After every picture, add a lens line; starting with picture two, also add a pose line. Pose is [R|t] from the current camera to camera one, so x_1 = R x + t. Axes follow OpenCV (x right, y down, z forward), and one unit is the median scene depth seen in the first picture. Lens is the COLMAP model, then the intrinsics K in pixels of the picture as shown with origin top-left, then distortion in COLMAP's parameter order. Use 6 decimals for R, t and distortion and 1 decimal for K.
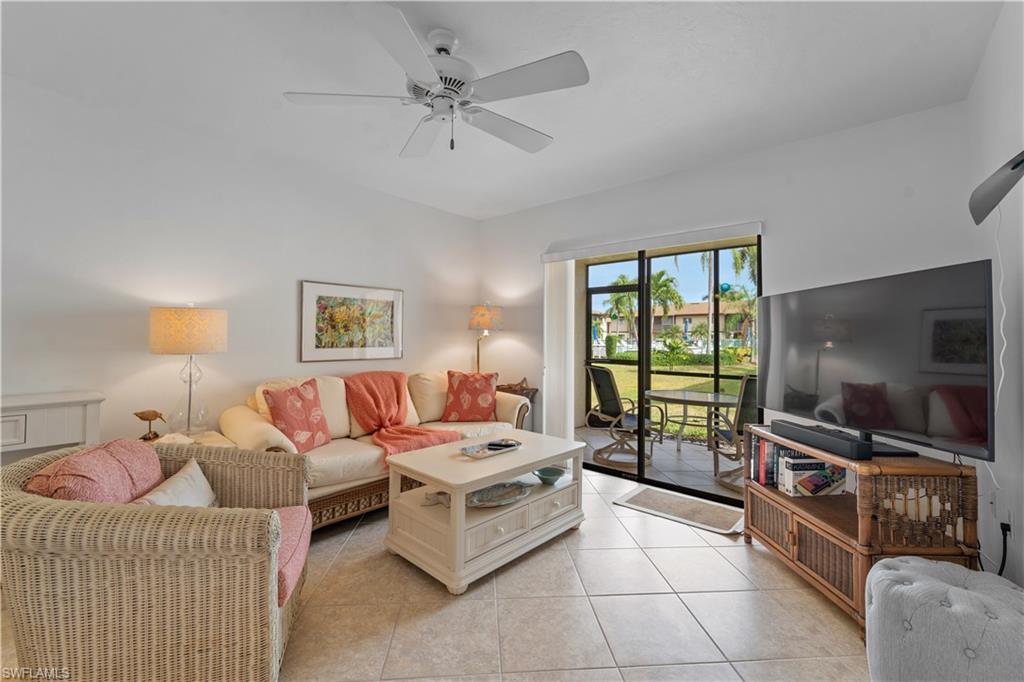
lens RADIAL K [[421.4, 0, 513.1], [0, 421.4, 341.1], [0, 0, 1]] dist [0.007291, -0.001140]
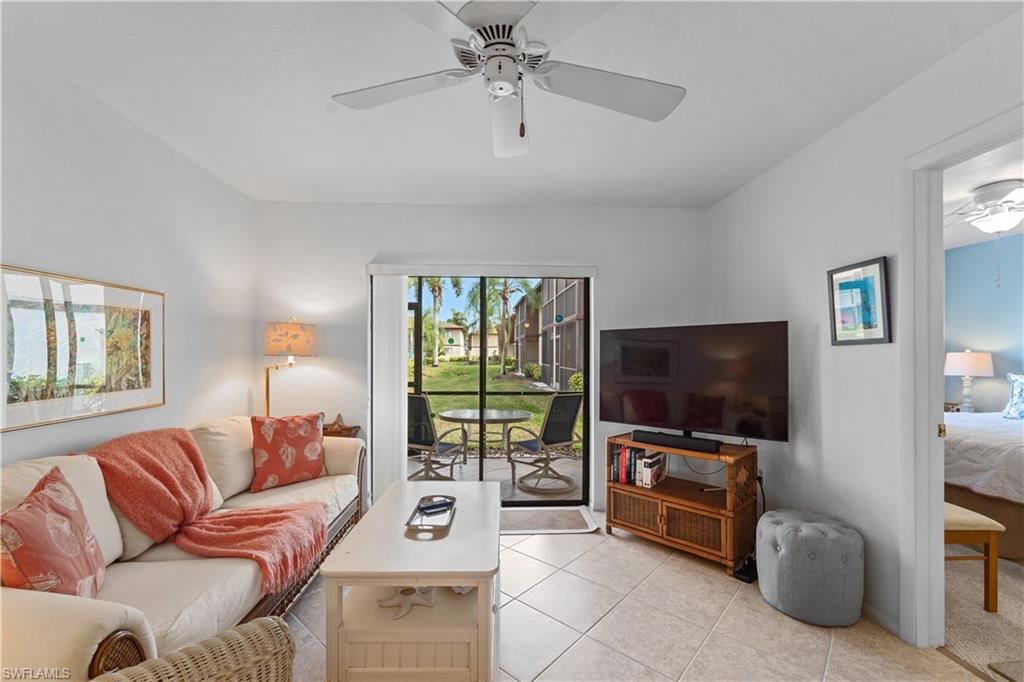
lens RADIAL K [[421.4, 0, 500.1], [0, 421.4, 357.0], [0, 0, 1]] dist [0.007291, -0.001140]
pose [[0.731945, -0.014713, 0.681204, -0.389923], [0.009219, 0.999889, 0.011690, -0.038037], [-0.681301, -0.002277, 0.732000, 0.259217]]
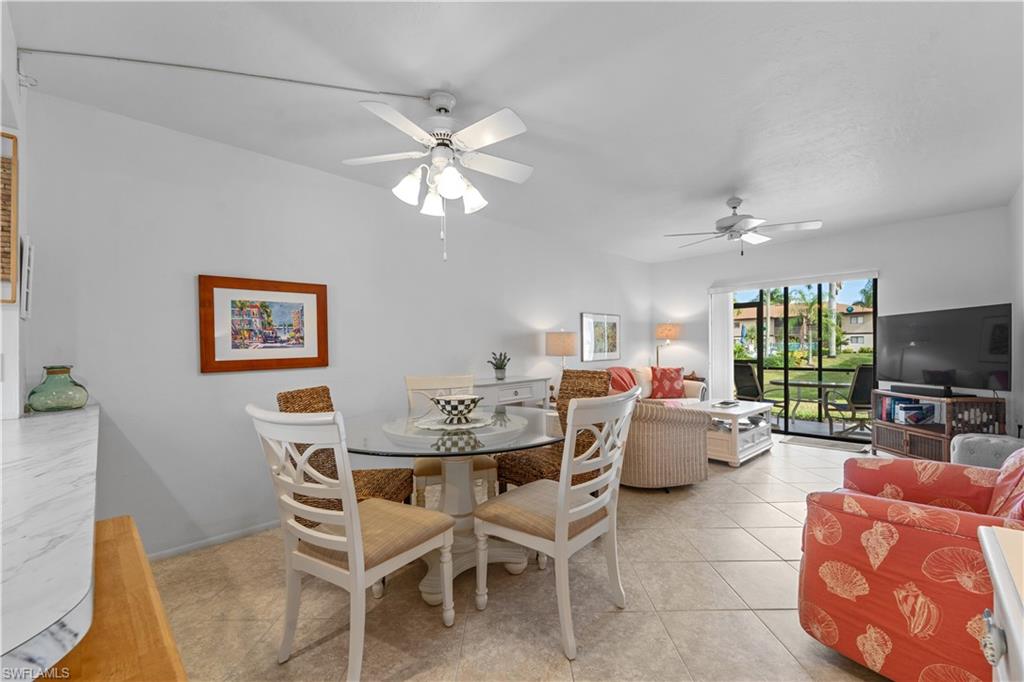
lens RADIAL K [[421.4, 0, 514.5], [0, 421.4, 348.9], [0, 0, 1]] dist [0.007291, -0.001140]
pose [[0.996744, -0.023428, -0.077147, -0.642218], [0.023074, 0.999719, -0.005477, 0.002939], [0.077253, 0.003679, 0.997005, -0.710080]]
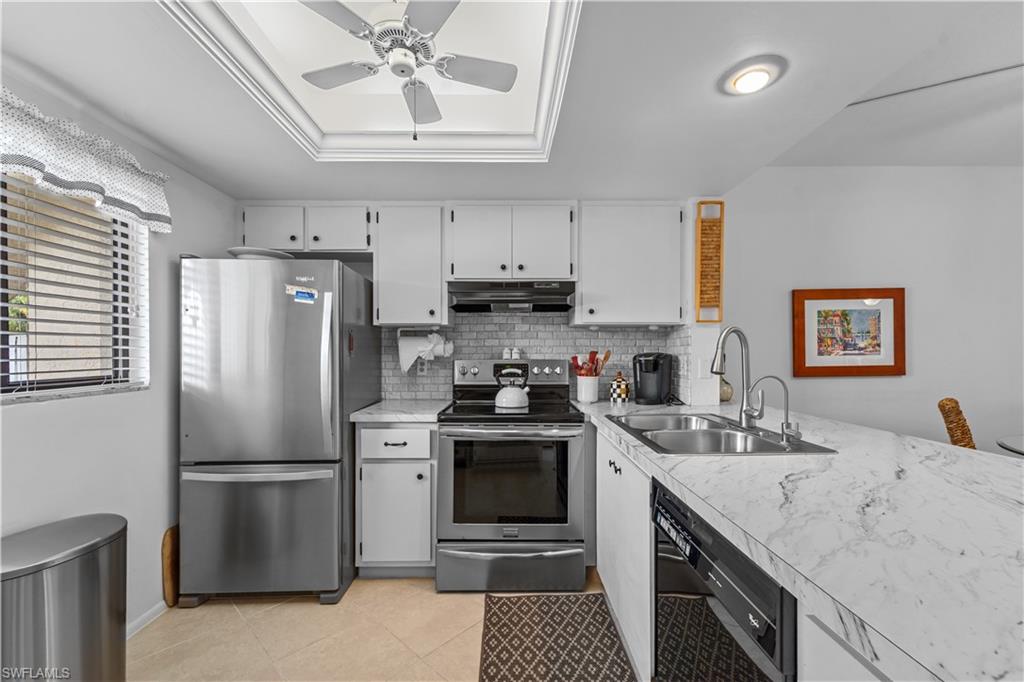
lens RADIAL K [[421.4, 0, 507.5], [0, 421.4, 357.3], [0, 0, 1]] dist [0.007291, -0.001140]
pose [[0.662638, -0.002282, -0.748937, -1.036986], [0.002678, 0.999996, -0.000677, -0.012754], [0.748935, -0.001557, 0.662641, -1.023773]]
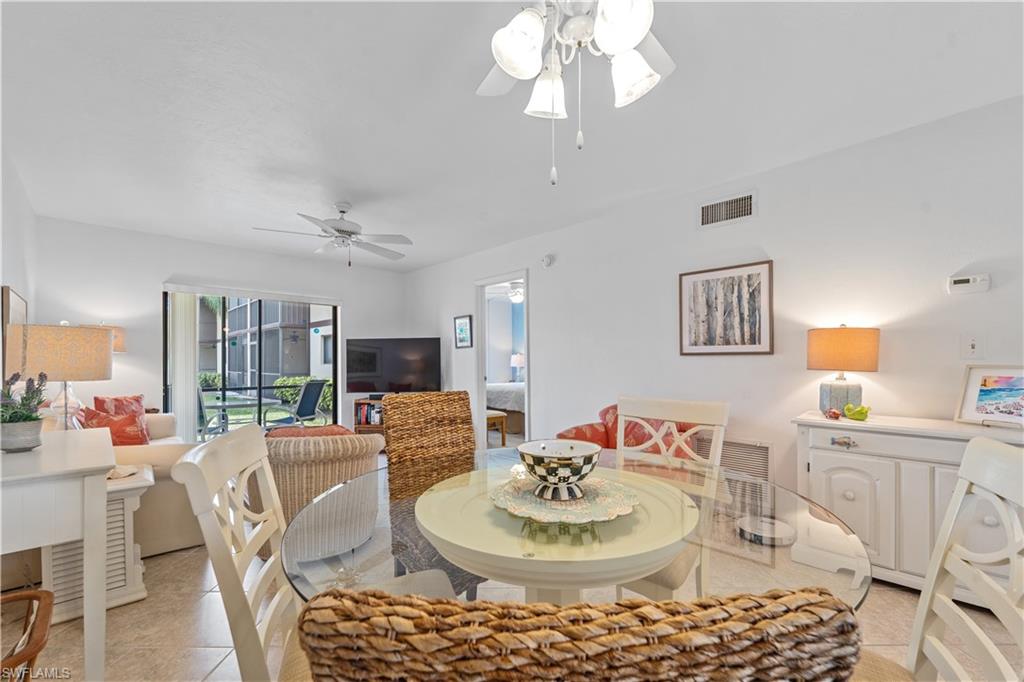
lens RADIAL K [[421.4, 0, 513.5], [0, 421.4, 354.4], [0, 0, 1]] dist [0.007291, -0.001140]
pose [[0.079115, 0.006844, 0.996842, -1.191701], [0.011611, 0.999902, -0.007786, -0.003468], [-0.996798, 0.012190, 0.079027, 0.025802]]
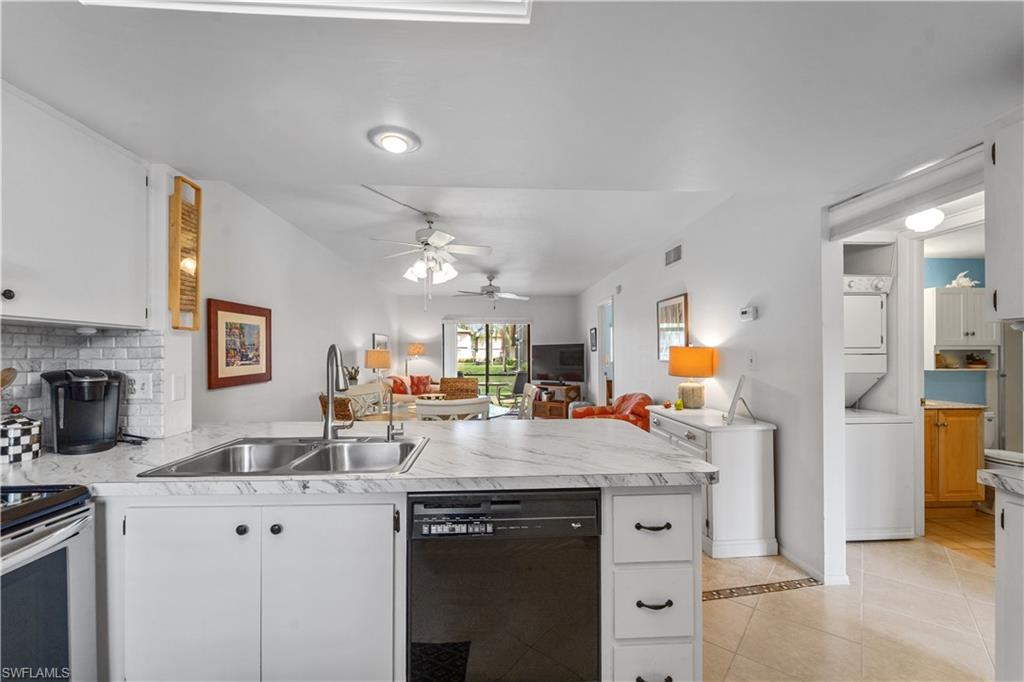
lens RADIAL K [[421.4, 0, 514.9], [0, 421.4, 346.3], [0, 0, 1]] dist [0.007291, -0.001140]
pose [[0.717082, 0.003642, 0.696980, -1.475582], [0.011959, 0.999775, -0.017529, -0.036148], [-0.696887, 0.020905, 0.716877, -1.021893]]
